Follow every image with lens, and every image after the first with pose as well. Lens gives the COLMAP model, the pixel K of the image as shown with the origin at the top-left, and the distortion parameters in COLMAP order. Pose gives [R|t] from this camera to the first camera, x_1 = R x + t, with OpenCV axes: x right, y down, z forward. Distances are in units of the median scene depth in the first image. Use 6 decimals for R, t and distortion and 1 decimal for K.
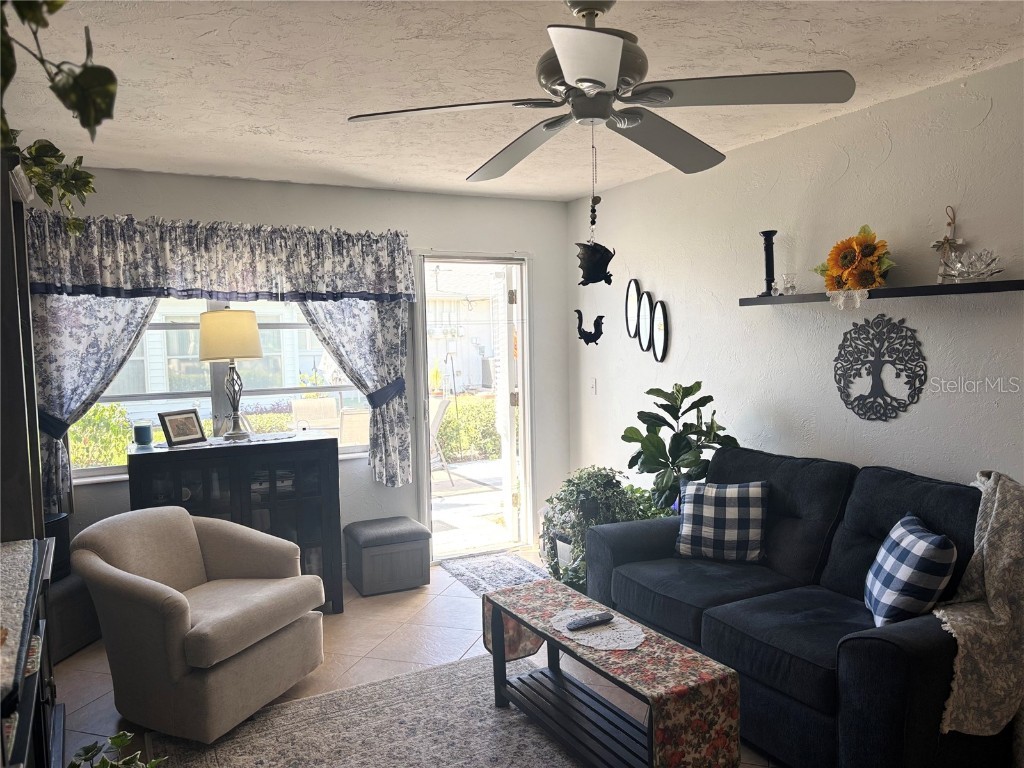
lens RADIAL K [[778.7, 0, 511.6], [0, 778.7, 384.7], [0, 0, 1]] dist [0.021323, -0.019365]
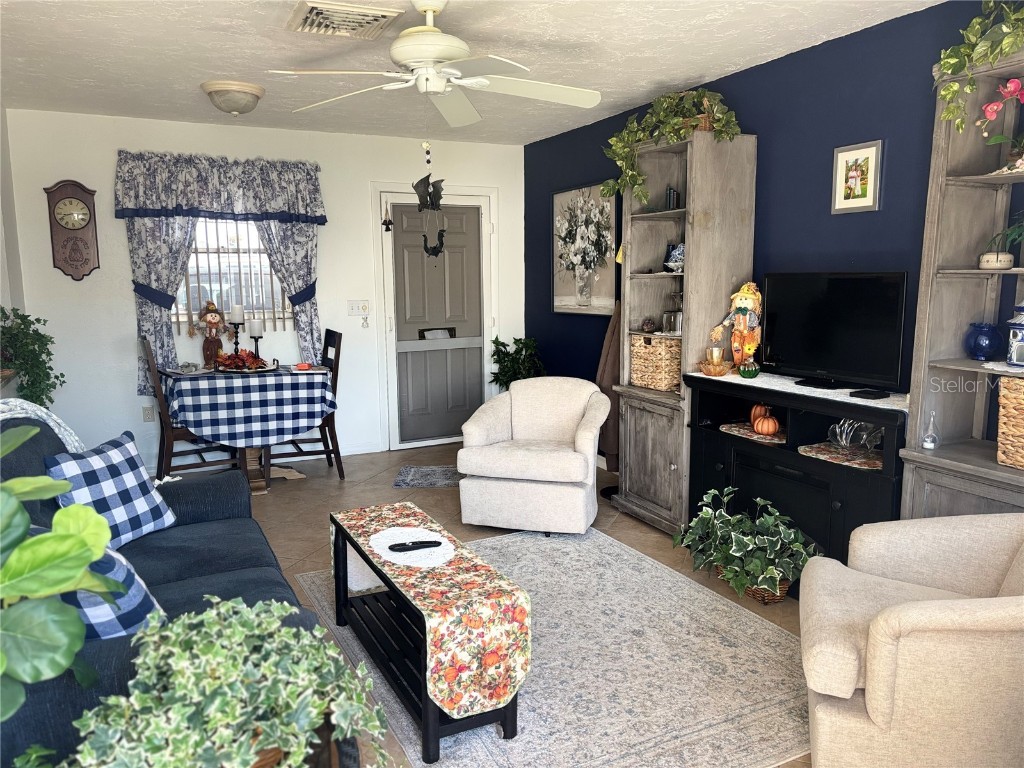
lens RADIAL K [[778.7, 0, 512.7], [0, 778.7, 385.2], [0, 0, 1]] dist [0.021323, -0.019365]
pose [[-0.999090, 0.020613, 0.037328, -0.061314], [0.028394, 0.974693, 0.221738, -0.105060], [-0.031813, 0.222596, -0.974391, 1.908621]]
